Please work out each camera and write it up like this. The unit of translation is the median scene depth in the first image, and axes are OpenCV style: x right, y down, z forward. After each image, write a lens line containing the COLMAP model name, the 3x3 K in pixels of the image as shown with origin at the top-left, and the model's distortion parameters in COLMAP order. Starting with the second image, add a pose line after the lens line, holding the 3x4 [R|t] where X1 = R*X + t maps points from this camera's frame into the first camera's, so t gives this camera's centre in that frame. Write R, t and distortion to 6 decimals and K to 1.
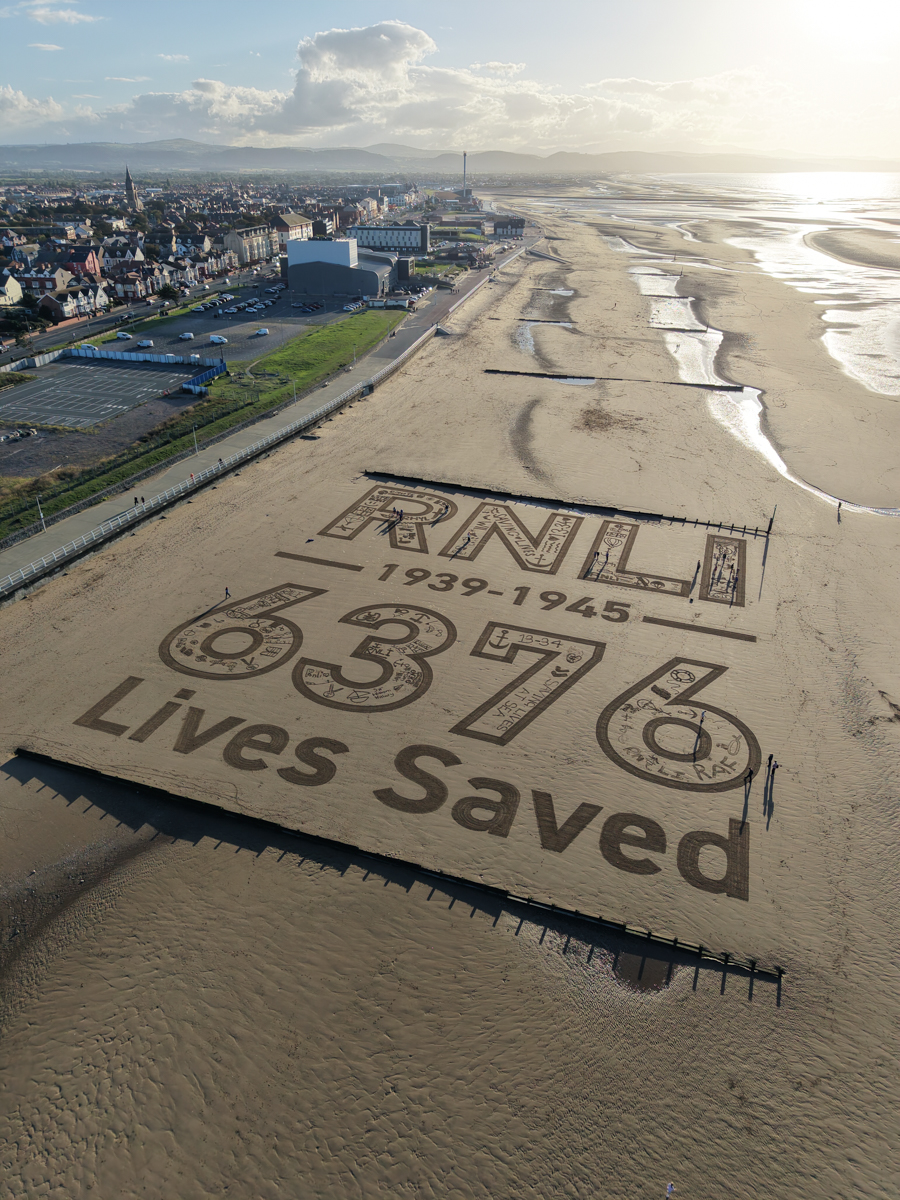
lens RADIAL K [[800.2, 0, 445.9], [0, 800.2, 601.4], [0, 0, 1]] dist [0.043725, -0.052385]
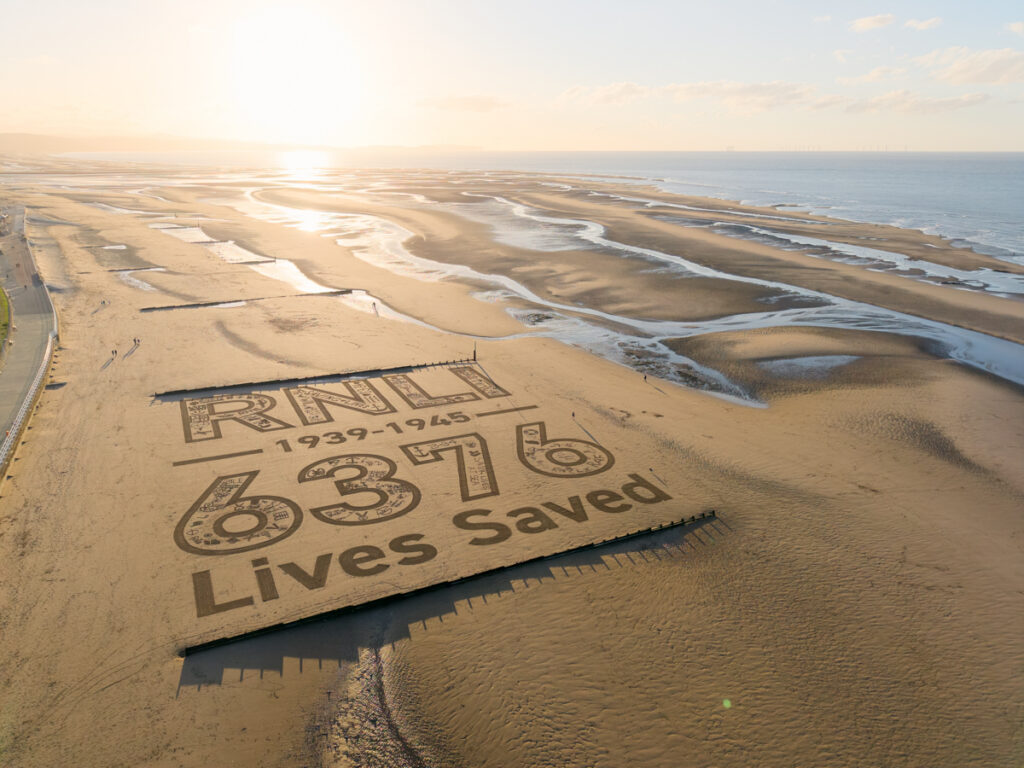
lens RADIAL K [[695.8, 0, 510.2], [0, 695.8, 334.3], [0, 0, 1]] dist [0.057359, -0.085127]
pose [[0.699923, -0.186294, 0.689494, -0.589318], [0.340020, 0.935878, -0.092299, 0.020937], [-0.628087, 0.299044, 0.718387, -0.032684]]
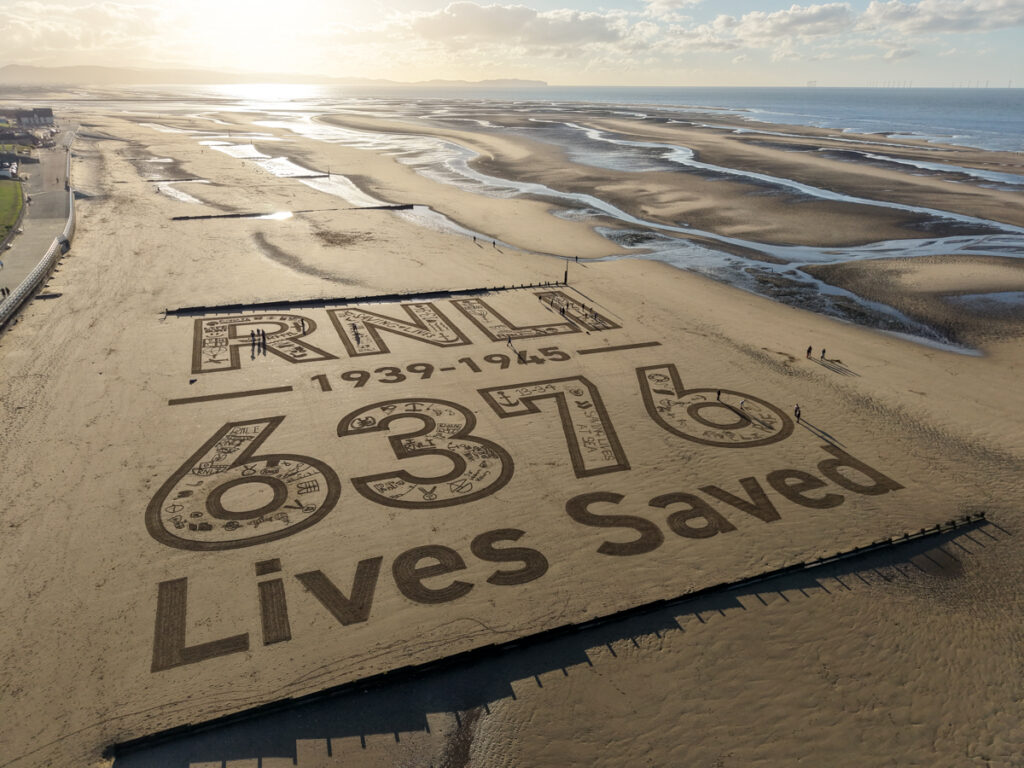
lens RADIAL K [[682.3, 0, 508.9], [0, 682.3, 383.2], [0, 0, 1]] dist [0.034032, -0.035234]
pose [[0.760304, -0.261254, 0.594713, -0.403655], [0.307340, 0.951272, 0.024973, 0.008582], [-0.572258, 0.163792, 0.803550, 0.301133]]
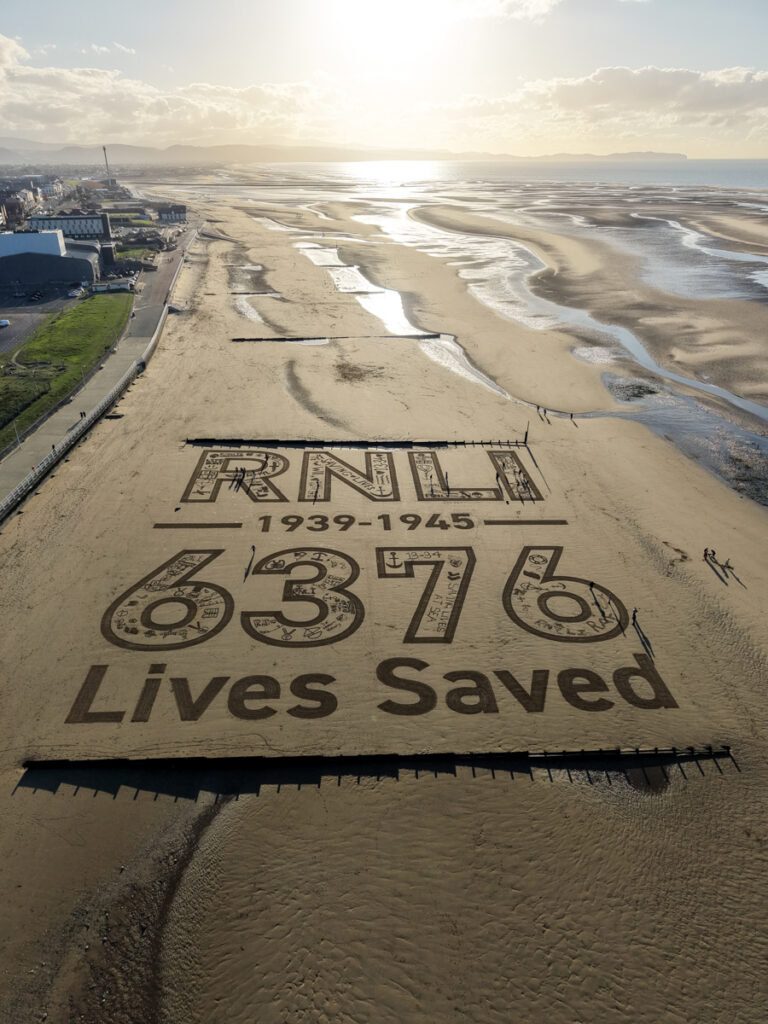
lens RADIAL K [[682.8, 0, 380.5], [0, 682.8, 513.2], [0, 0, 1]] dist [0.043725, -0.052385]
pose [[0.928005, -0.177337, 0.327656, -0.261137], [0.182867, 0.983036, 0.014121, -0.038810], [-0.324602, 0.046814, 0.944692, 0.027625]]
